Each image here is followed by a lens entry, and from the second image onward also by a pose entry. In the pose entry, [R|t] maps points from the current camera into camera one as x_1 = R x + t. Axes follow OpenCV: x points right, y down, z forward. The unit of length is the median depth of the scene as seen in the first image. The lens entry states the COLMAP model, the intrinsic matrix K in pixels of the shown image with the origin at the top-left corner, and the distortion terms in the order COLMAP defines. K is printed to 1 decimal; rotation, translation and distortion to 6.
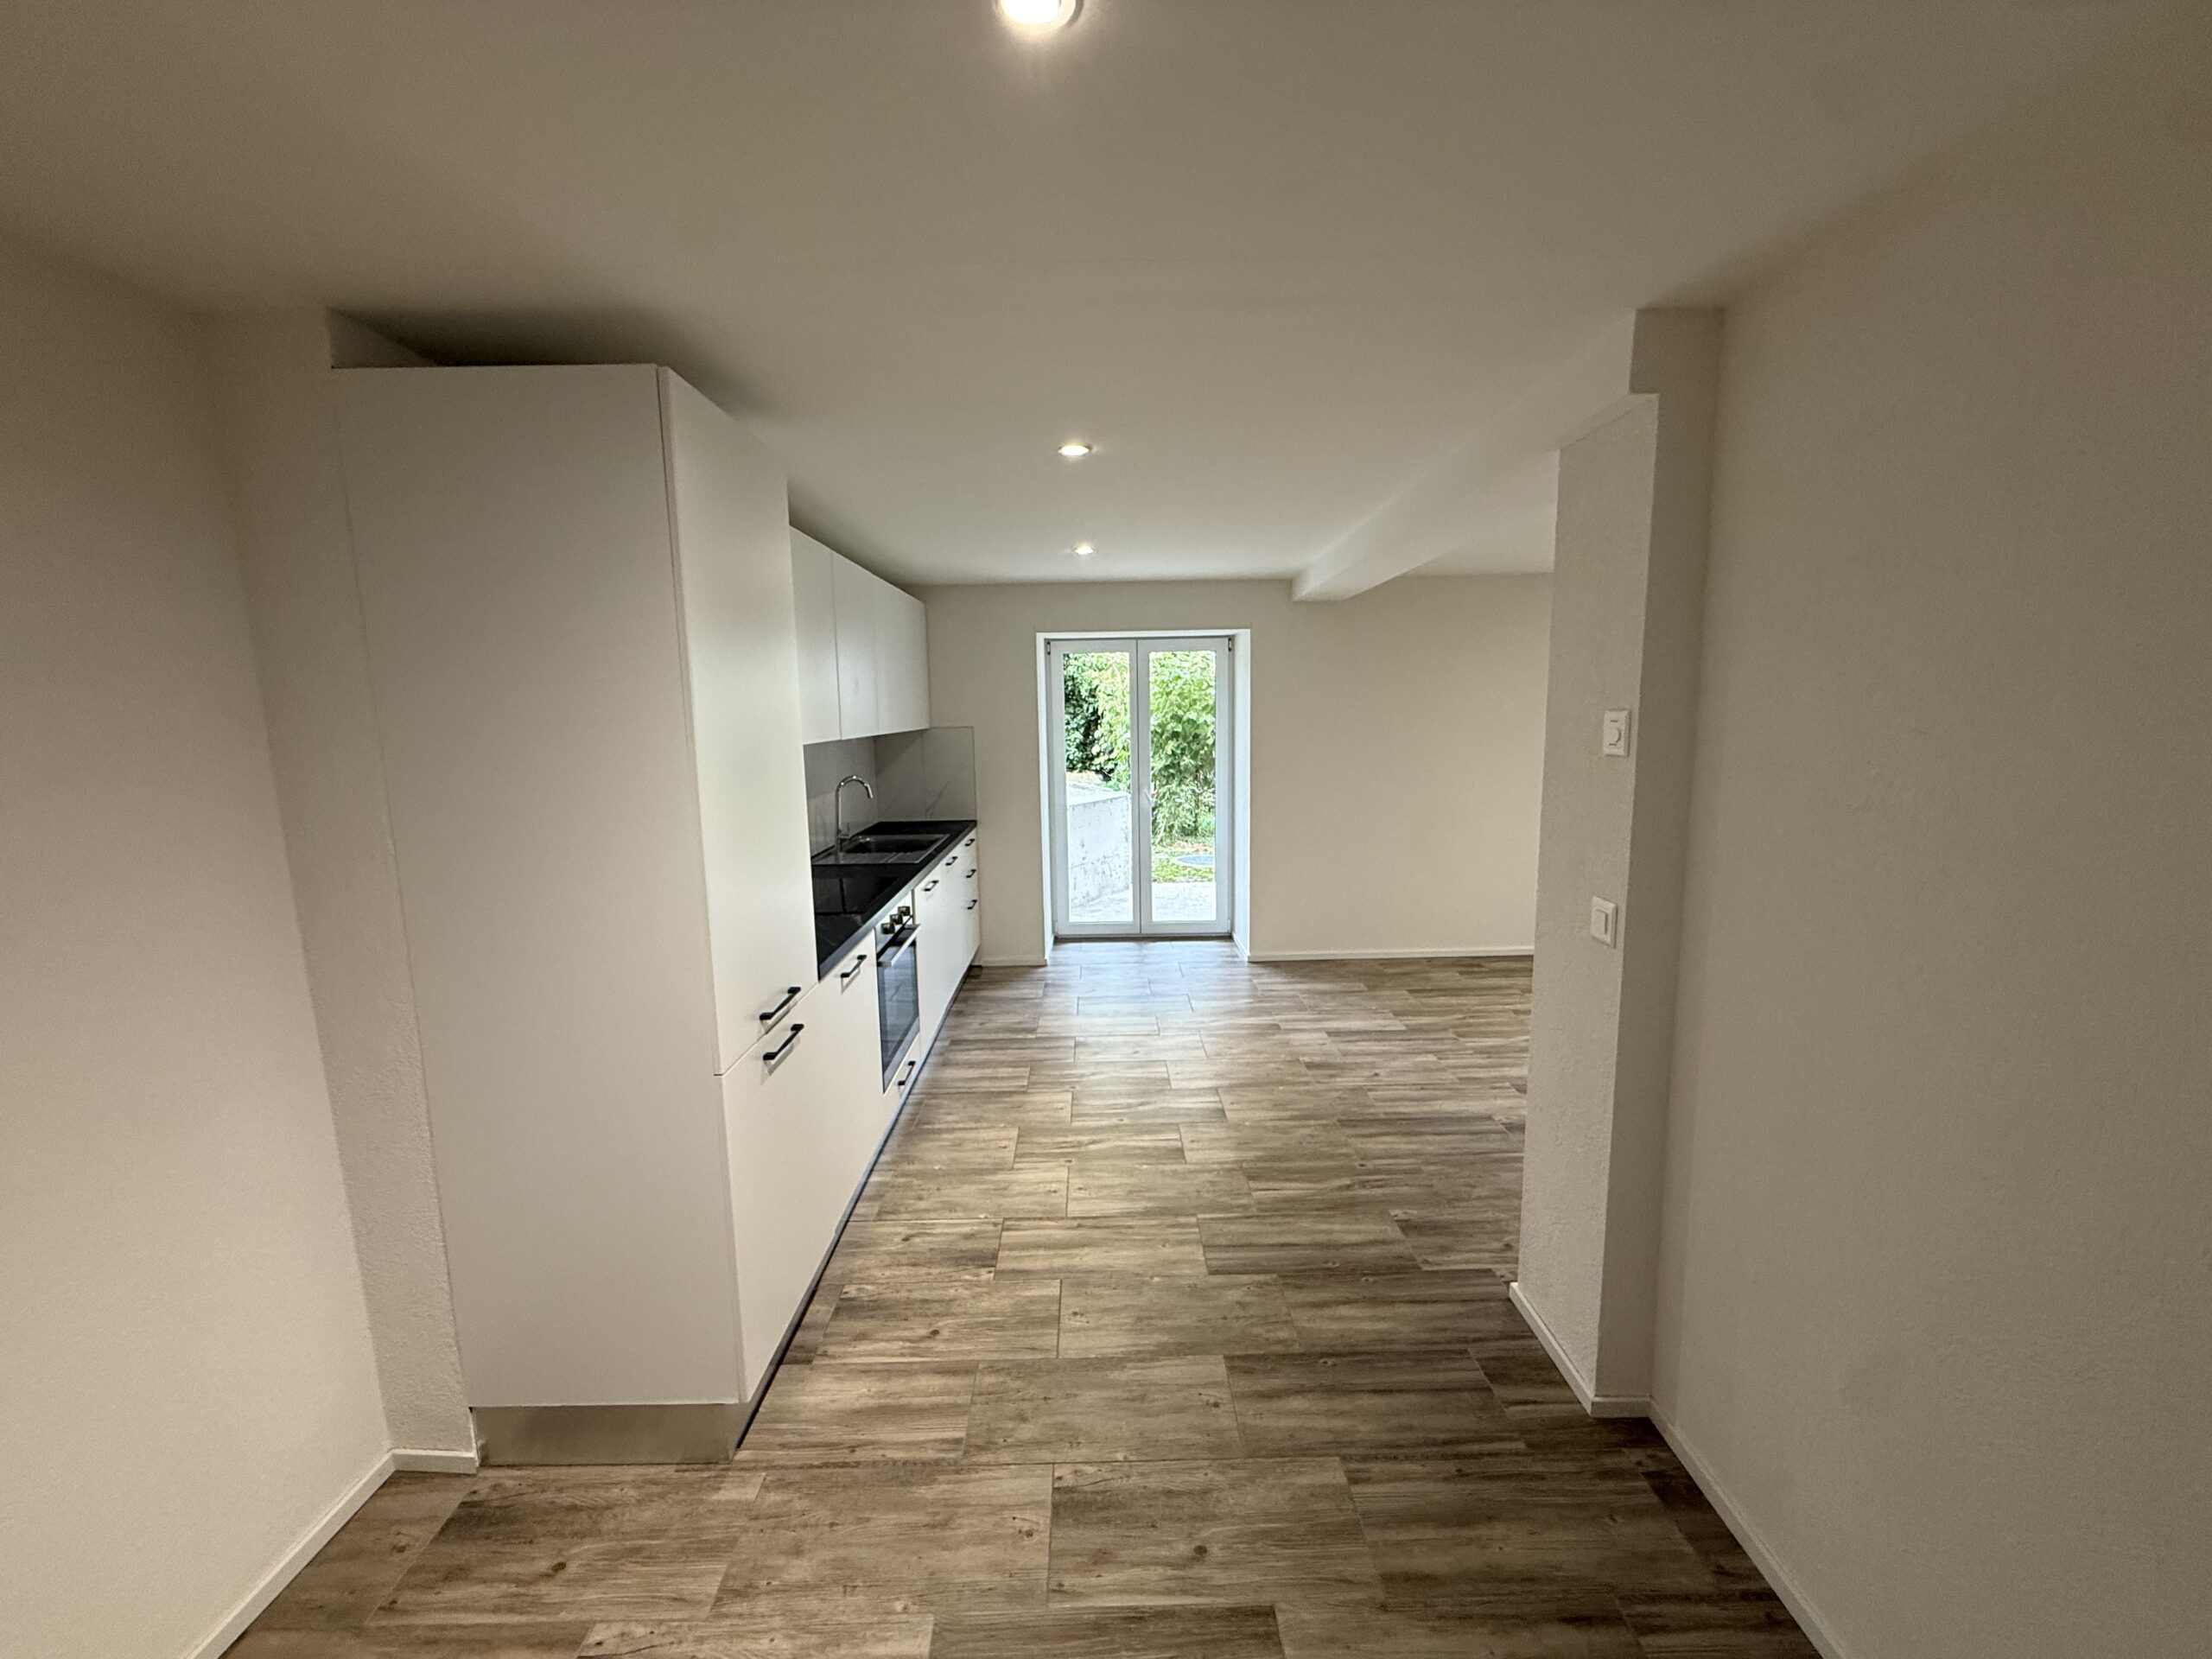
lens RADIAL K [[882.7, 0, 1103.9], [0, 882.7, 822.3], [0, 0, 1]] dist [-0.002163, 0.001267]
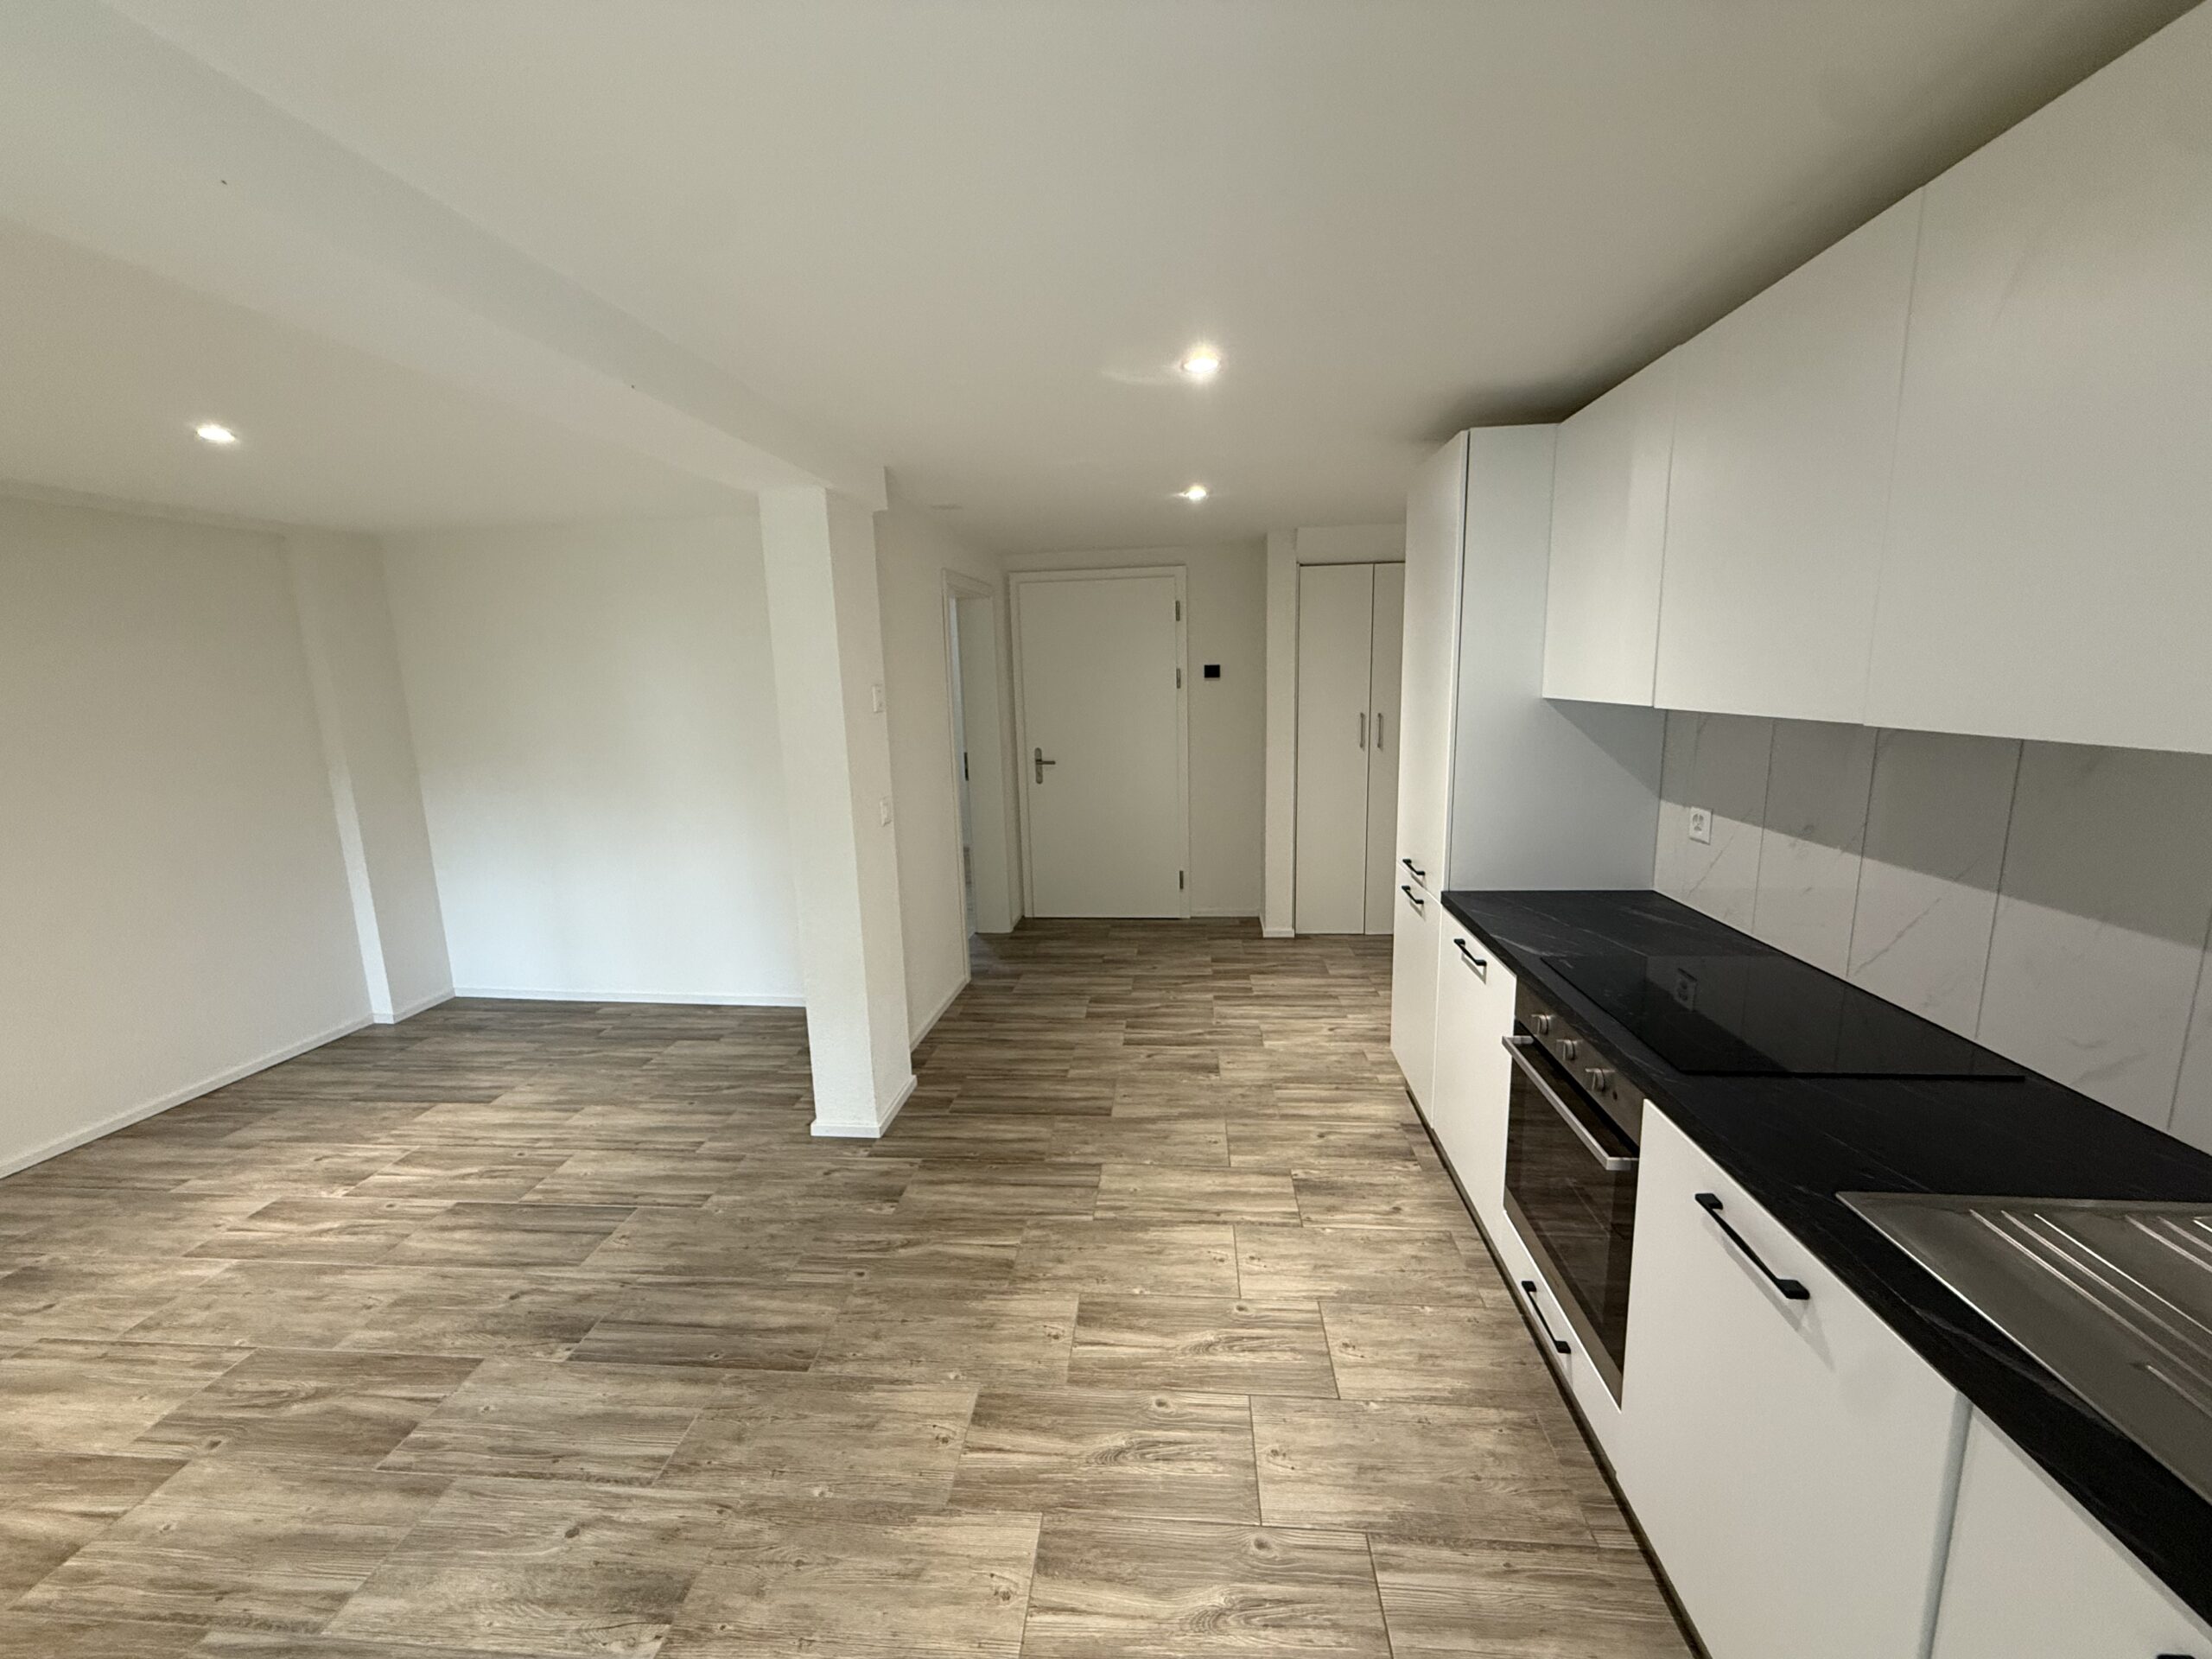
lens RADIAL K [[882.7, 0, 1101.2], [0, 882.7, 828.6], [0, 0, 1]] dist [-0.002163, 0.001267]
pose [[-0.993477, 0.026553, 0.110895, -0.014440], [0.059151, 0.951439, 0.302100, -0.185616], [-0.097488, 0.306689, -0.946804, 1.406766]]
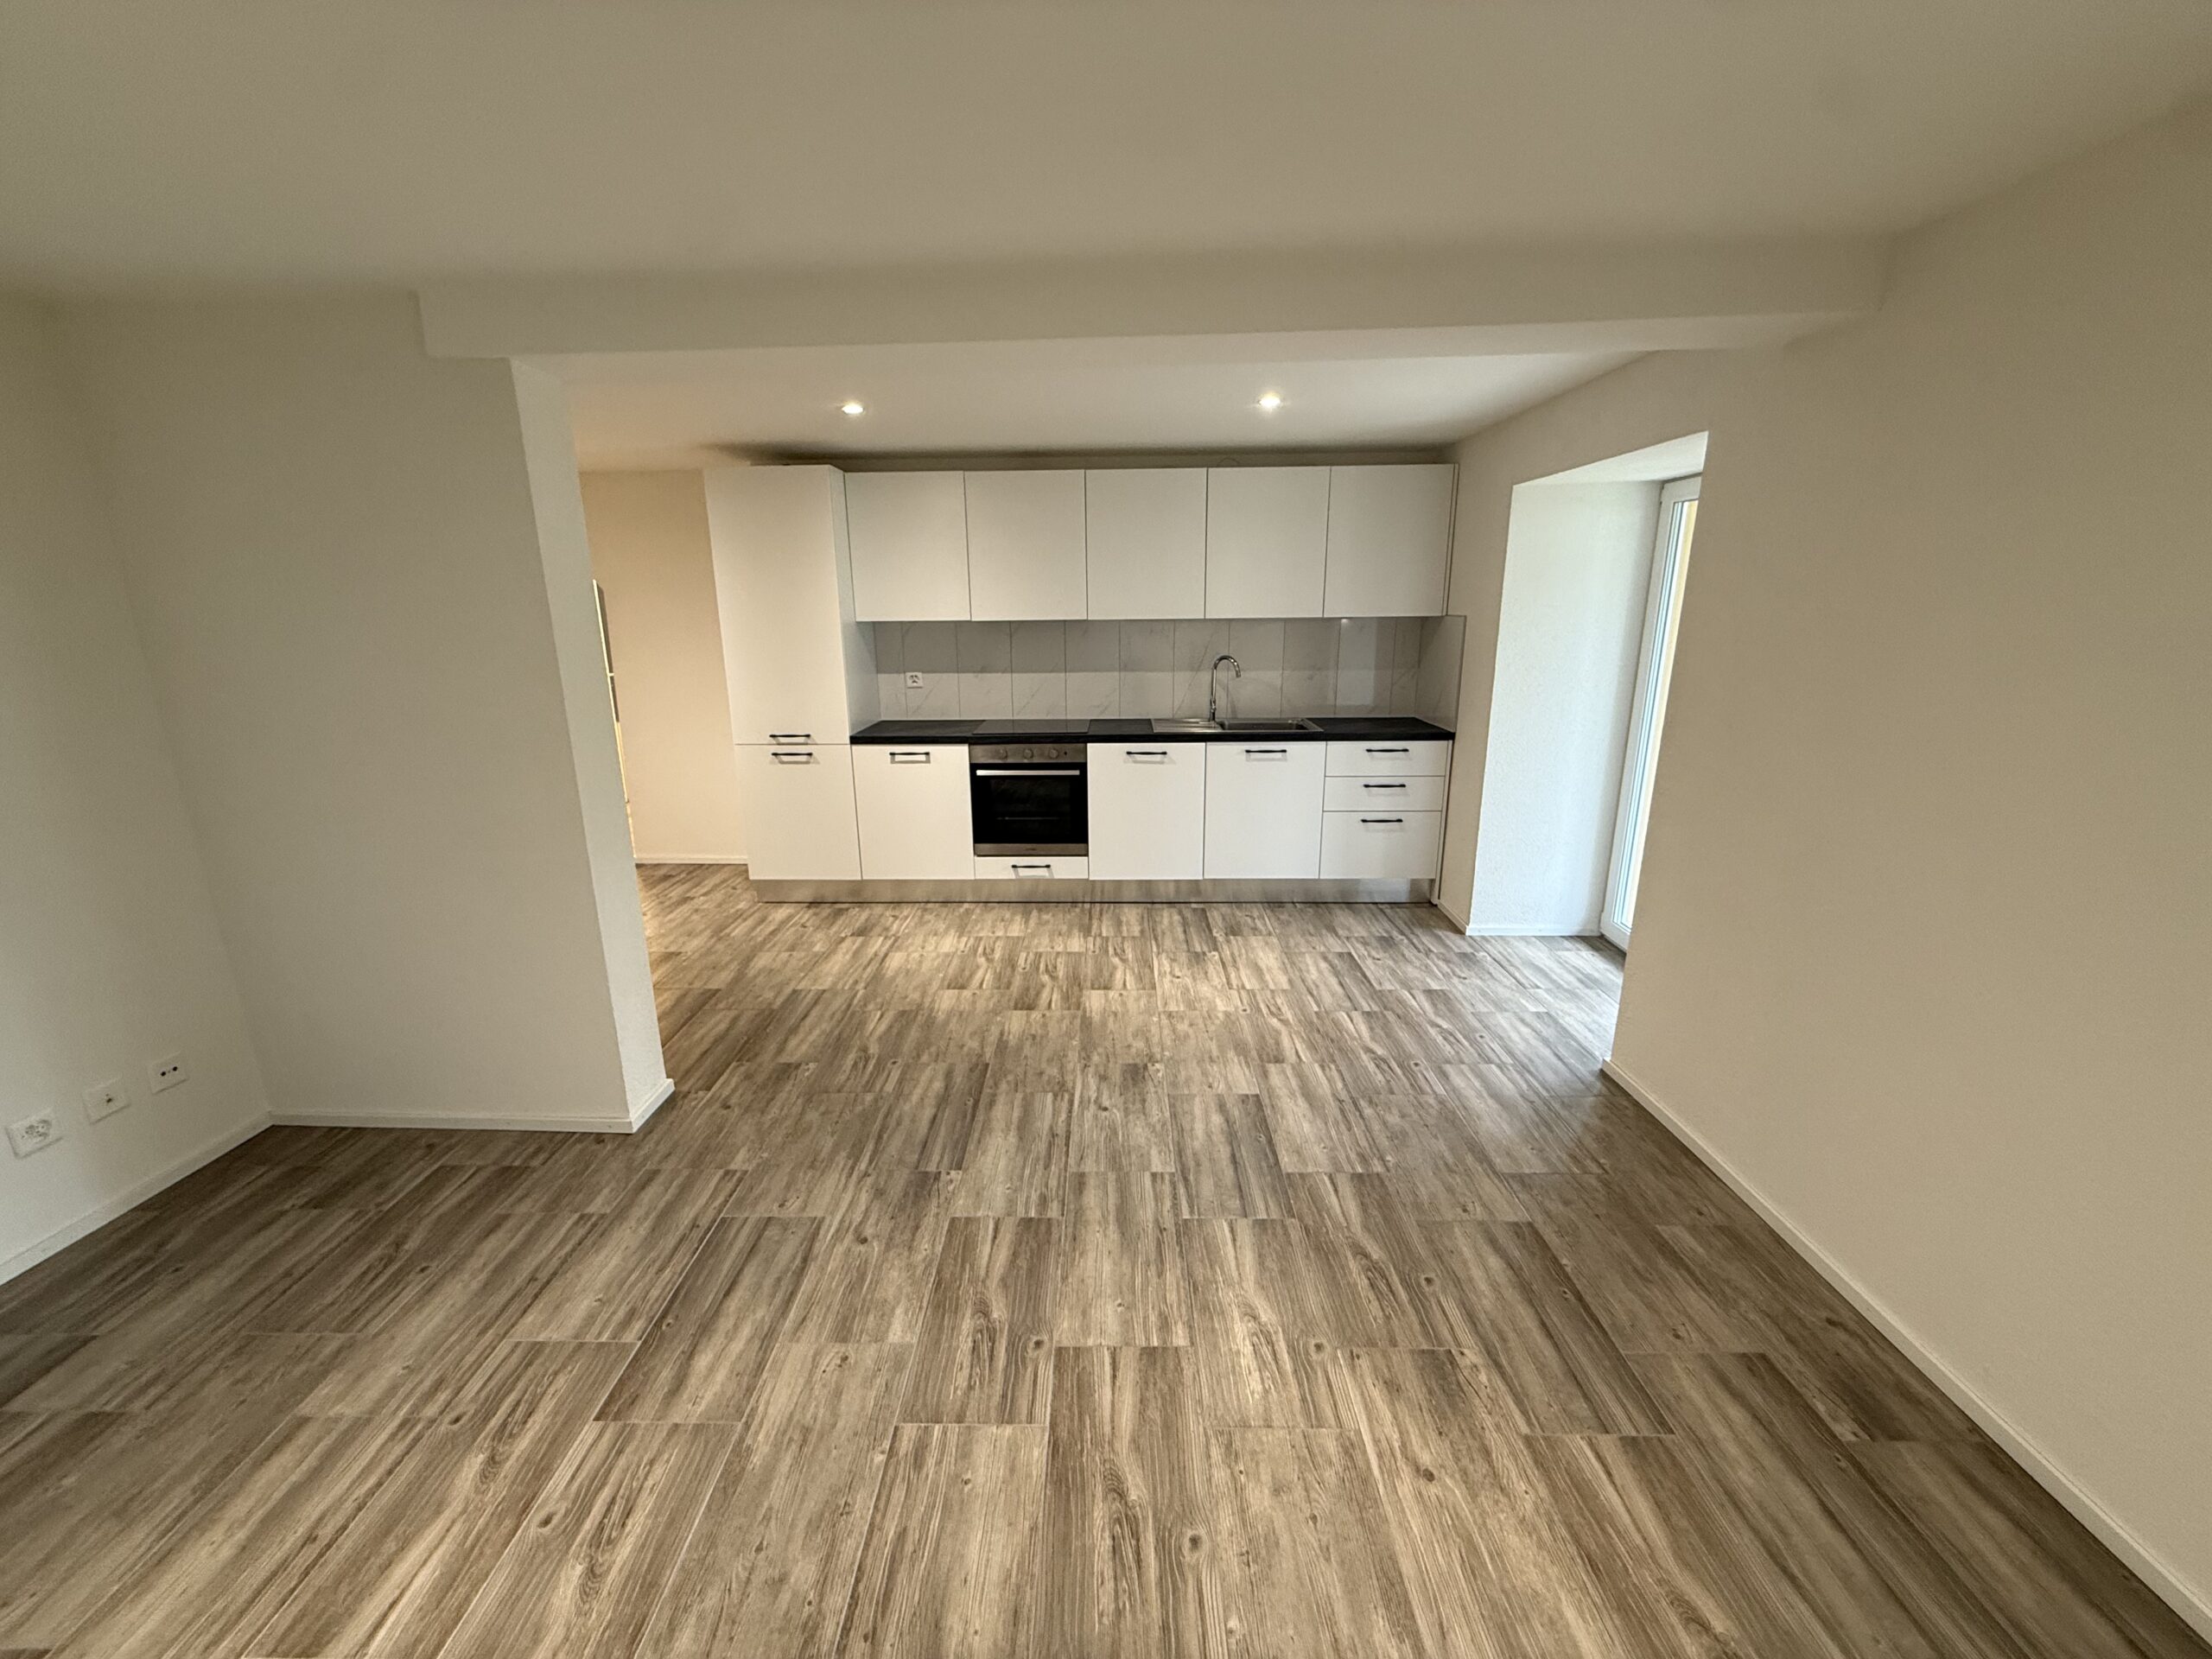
lens RADIAL K [[882.7, 0, 1098.2], [0, 882.7, 828.3], [0, 0, 1]] dist [-0.002163, 0.001267]
pose [[-0.030123, 0.267497, -0.963088, 1.053524], [-0.122314, 0.955297, 0.269159, -0.153306], [0.992034, 0.125907, 0.003942, 1.052331]]
